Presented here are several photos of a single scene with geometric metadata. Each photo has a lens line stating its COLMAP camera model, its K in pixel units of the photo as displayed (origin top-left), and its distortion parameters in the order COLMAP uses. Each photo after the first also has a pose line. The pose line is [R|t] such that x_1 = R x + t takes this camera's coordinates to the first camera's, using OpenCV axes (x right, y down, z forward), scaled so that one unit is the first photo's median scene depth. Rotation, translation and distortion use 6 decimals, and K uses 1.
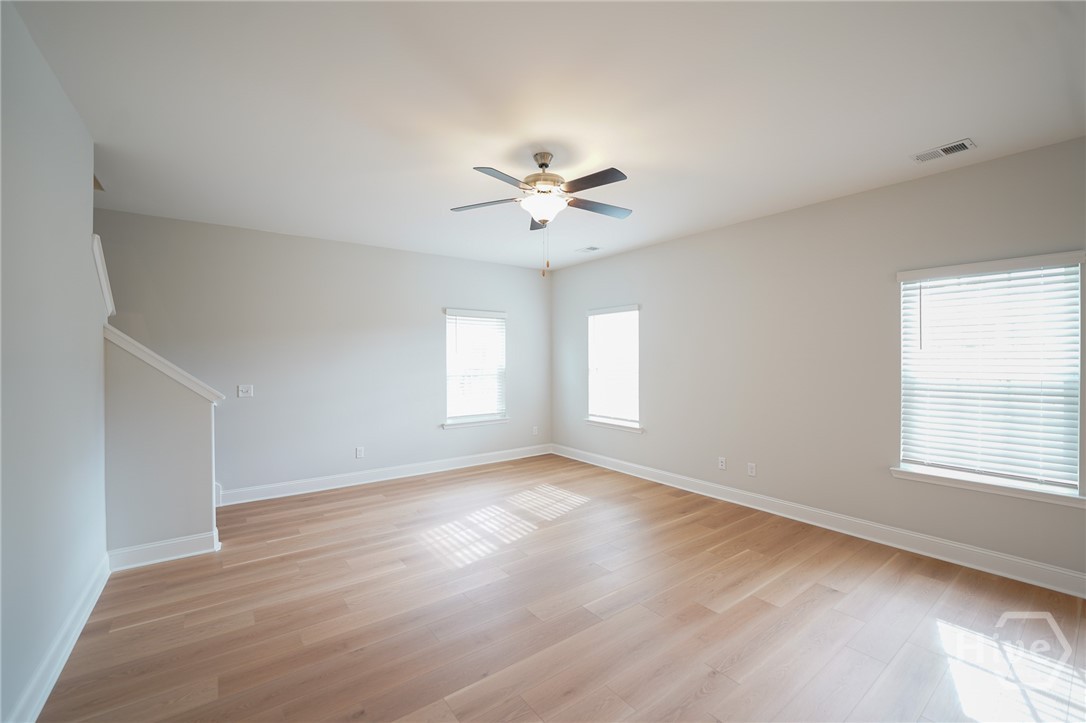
lens RADIAL K [[443.2, 0, 538.7], [0, 443.2, 360.2], [0, 0, 1]] dist [-0.020811, -0.000166]
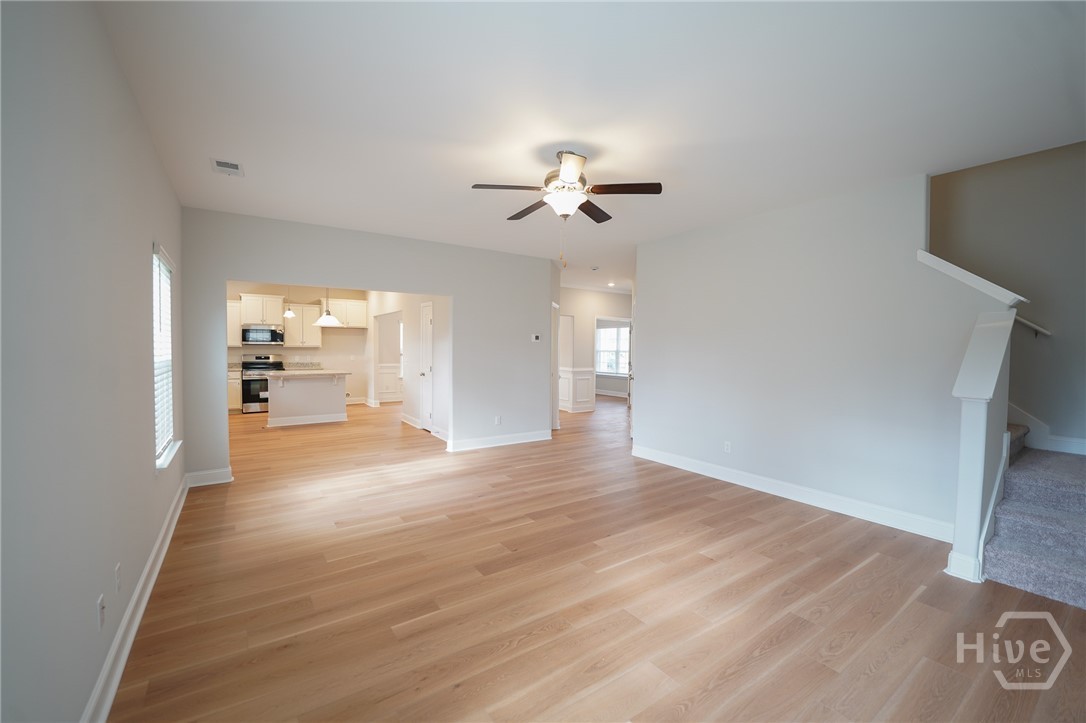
lens RADIAL K [[443.2, 0, 538.7], [0, 443.2, 360.2], [0, 0, 1]] dist [-0.020811, -0.000166]
pose [[-0.999256, -0.007035, 0.037930, 0.028192], [-0.005886, 0.999523, 0.030324, 0.003420], [-0.038125, 0.030078, -0.998820, 1.712421]]
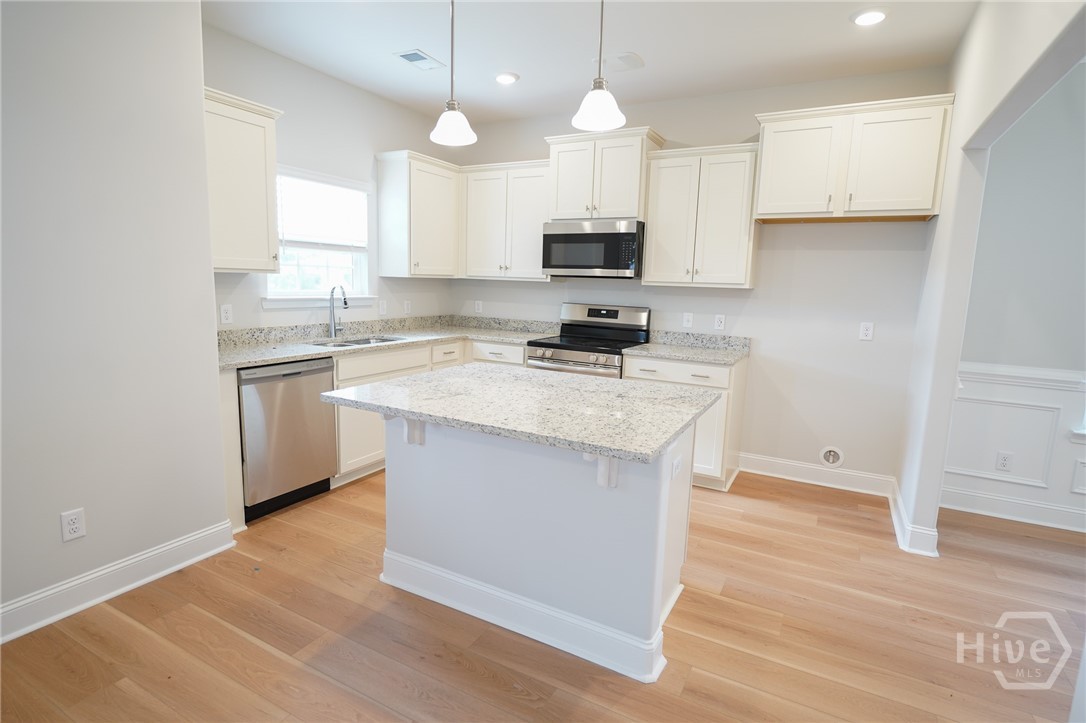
lens RADIAL K [[545.6, 0, 543.0], [0, 545.6, 361.5], [0, 0, 1]] dist [-0.004083, -0.000721]
pose [[-0.419928, -0.145389, 0.895836, 0.736769], [-0.028499, 0.988711, 0.147102, 0.009568], [-0.907110, 0.036242, -0.419331, -0.264803]]
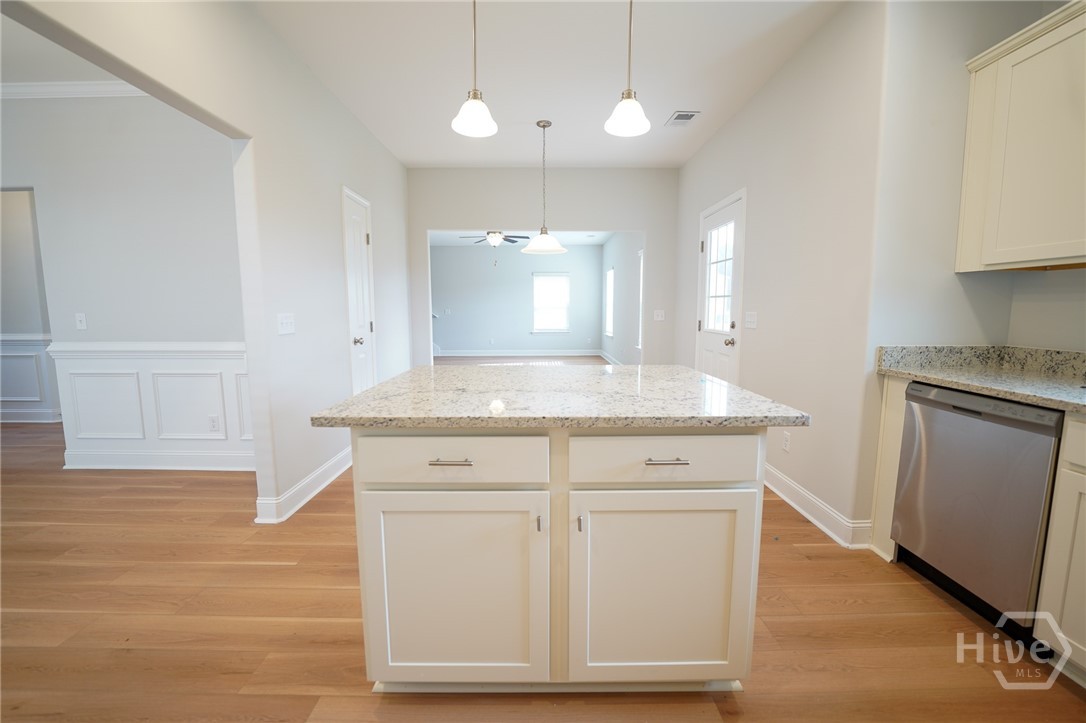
lens RADIAL K [[443.2, 0, 538.7], [0, 443.2, 360.2], [0, 0, 1]] dist [-0.020811, -0.000166]
pose [[0.802499, 0.069077, -0.592641, 1.588162], [0.000758, 0.993157, 0.116788, 0.060048], [0.596652, -0.094171, 0.796955, -0.916506]]
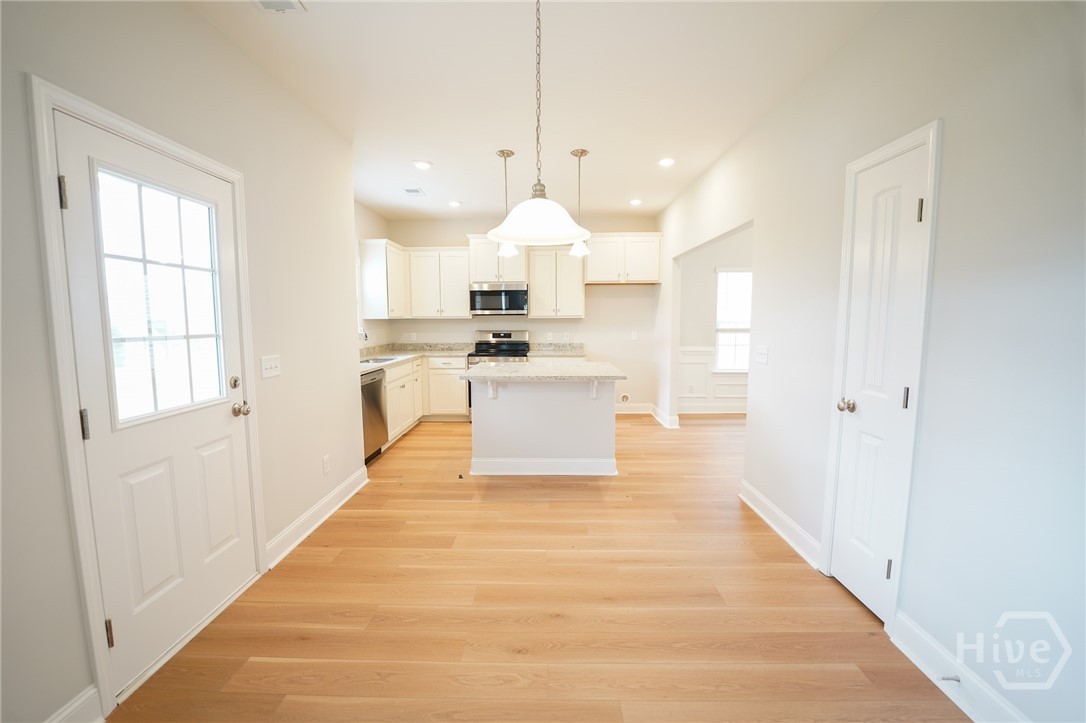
lens RADIAL K [[443.2, 0, 538.7], [0, 443.2, 360.2], [0, 0, 1]] dist [-0.020811, -0.000166]
pose [[-0.789864, -0.053074, 0.610982, 0.628513], [0.006992, 0.995404, 0.095506, 0.011508], [-0.613243, 0.079709, -0.785863, 0.380138]]
